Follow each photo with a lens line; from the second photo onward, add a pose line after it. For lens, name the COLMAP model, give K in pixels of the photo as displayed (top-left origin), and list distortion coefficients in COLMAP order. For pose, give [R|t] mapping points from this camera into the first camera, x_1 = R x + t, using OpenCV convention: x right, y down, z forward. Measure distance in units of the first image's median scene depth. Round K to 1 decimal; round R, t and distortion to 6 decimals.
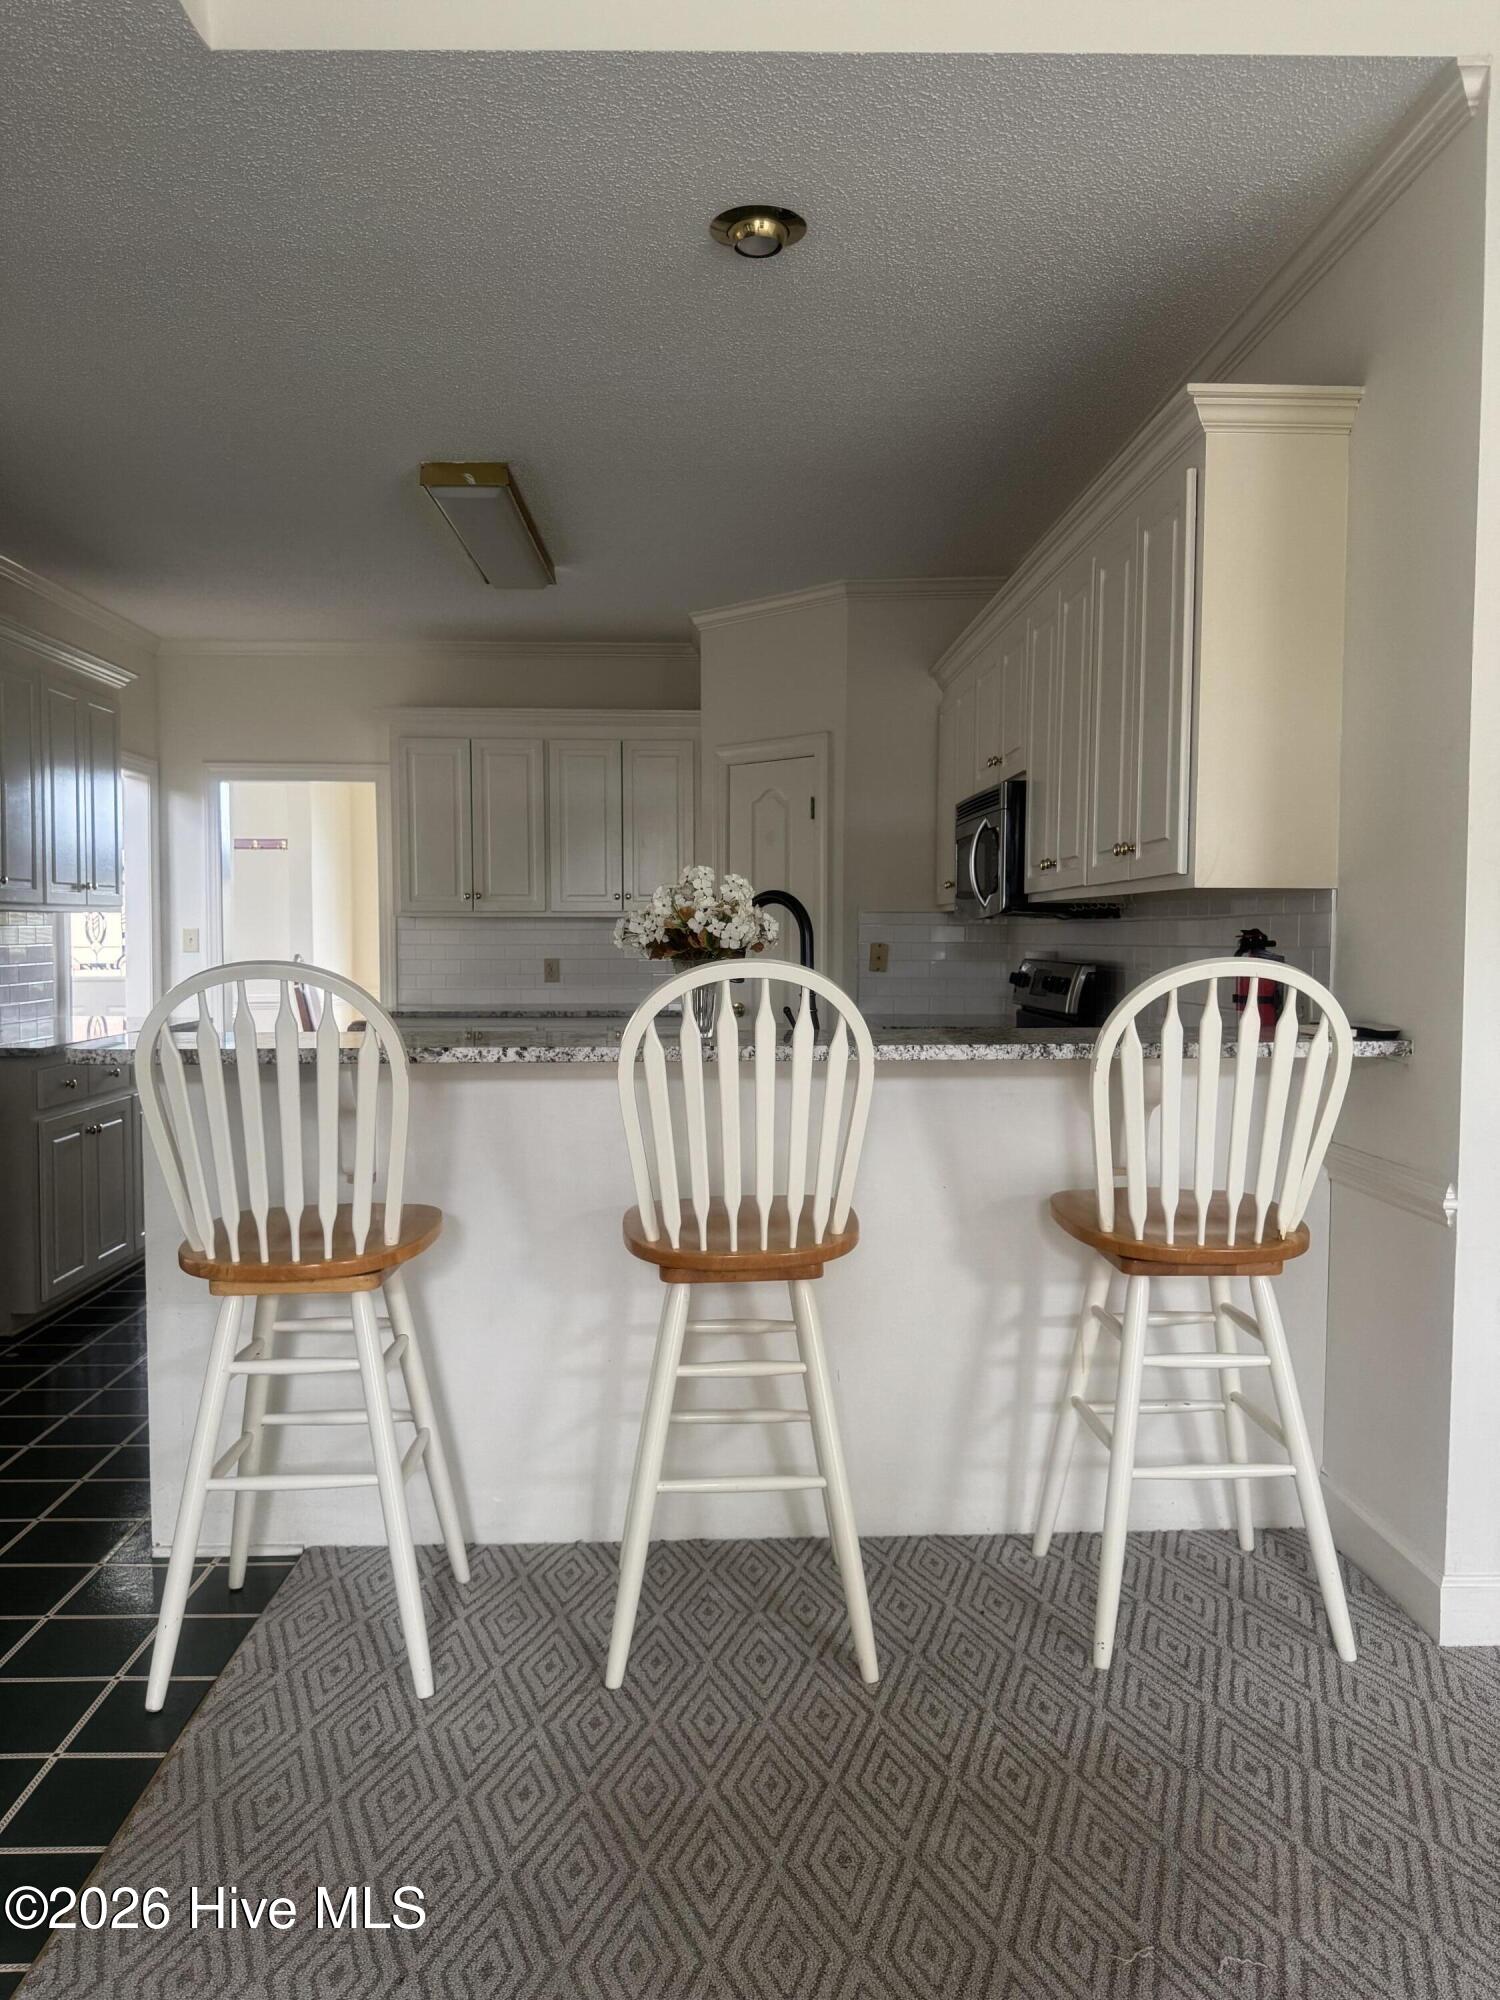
lens RADIAL K [[1407.2, 0, 766.2], [0, 1407.2, 1015.9], [0, 0, 1]] dist [0.065232, -0.078086]
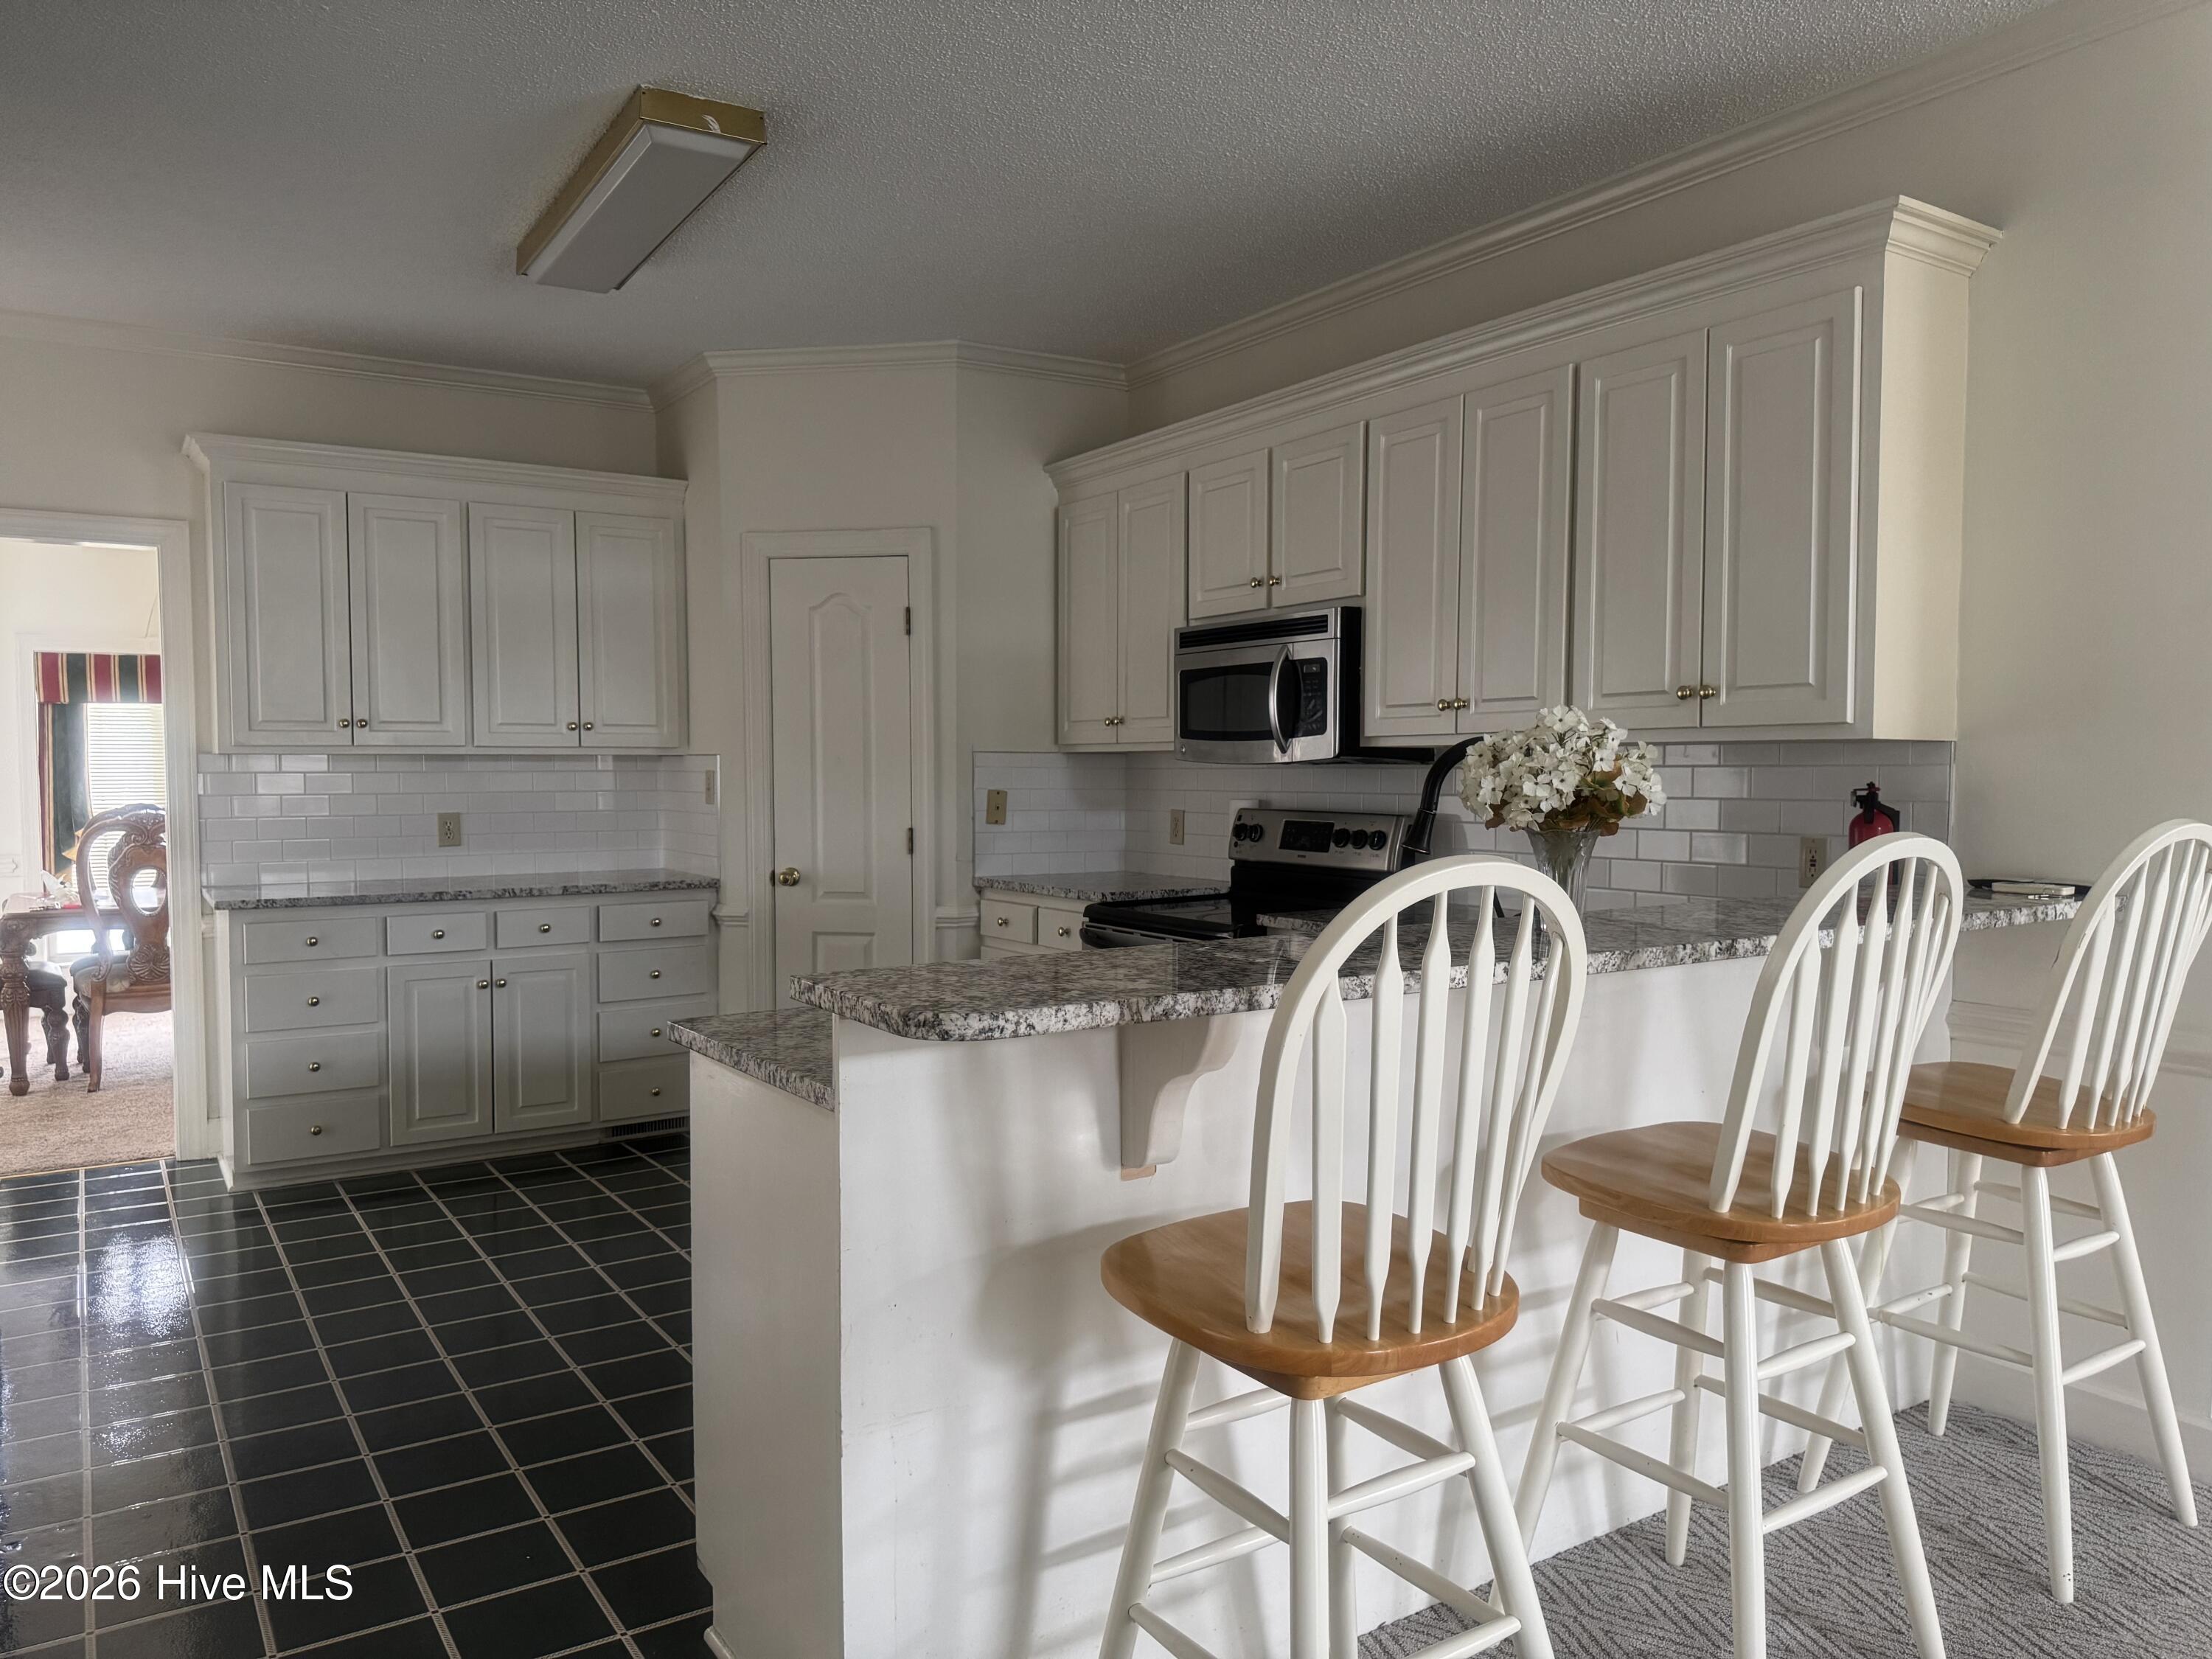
lens RADIAL K [[1556.4, 0, 1119.6], [0, 1556.4, 848.9], [0, 0, 1]] dist [0.065232, -0.078086]
pose [[0.853089, -0.030163, 0.520893, -0.311112], [0.031955, 0.999474, 0.005542, -0.018573], [-0.520786, 0.011917, 0.853604, 0.175876]]
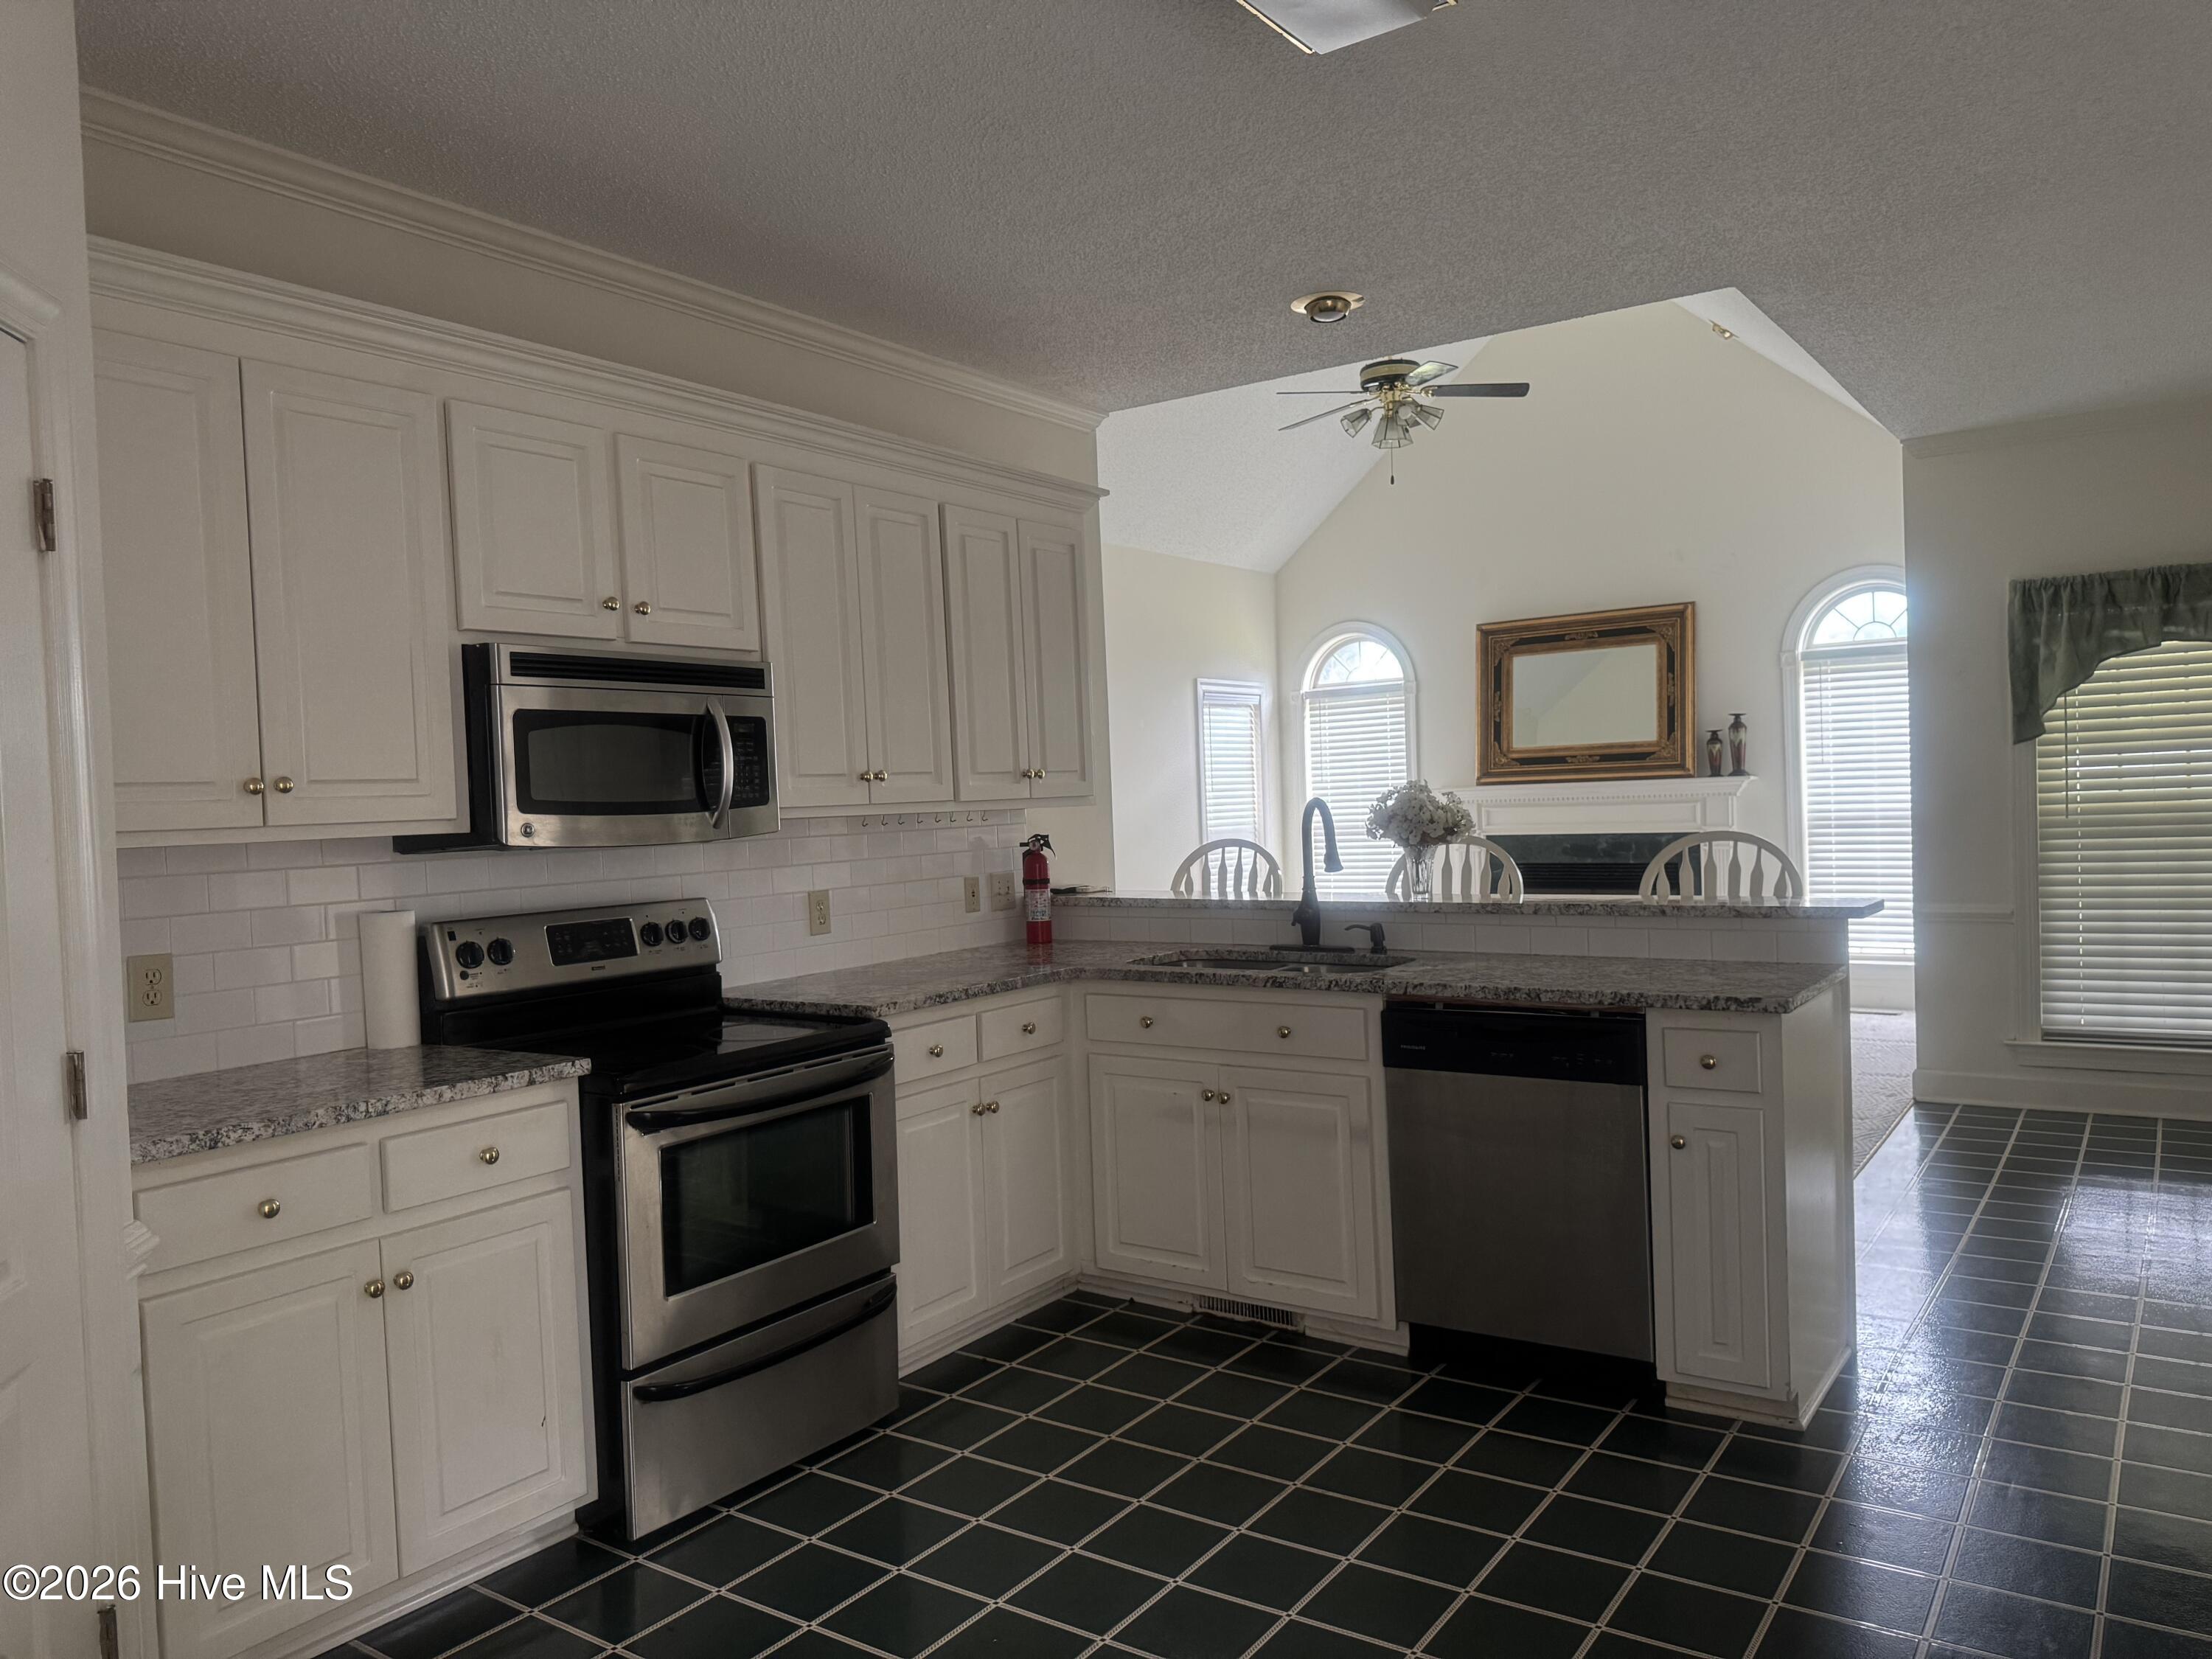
lens RADIAL K [[1556.4, 0, 1089.3], [0, 1556.4, 830.6], [0, 0, 1]] dist [0.065232, -0.078086]
pose [[-0.788264, 0.014558, 0.615165, -0.338480], [0.071730, 0.995078, 0.068365, -0.081956], [-0.611142, 0.098015, -0.785429, 1.074938]]
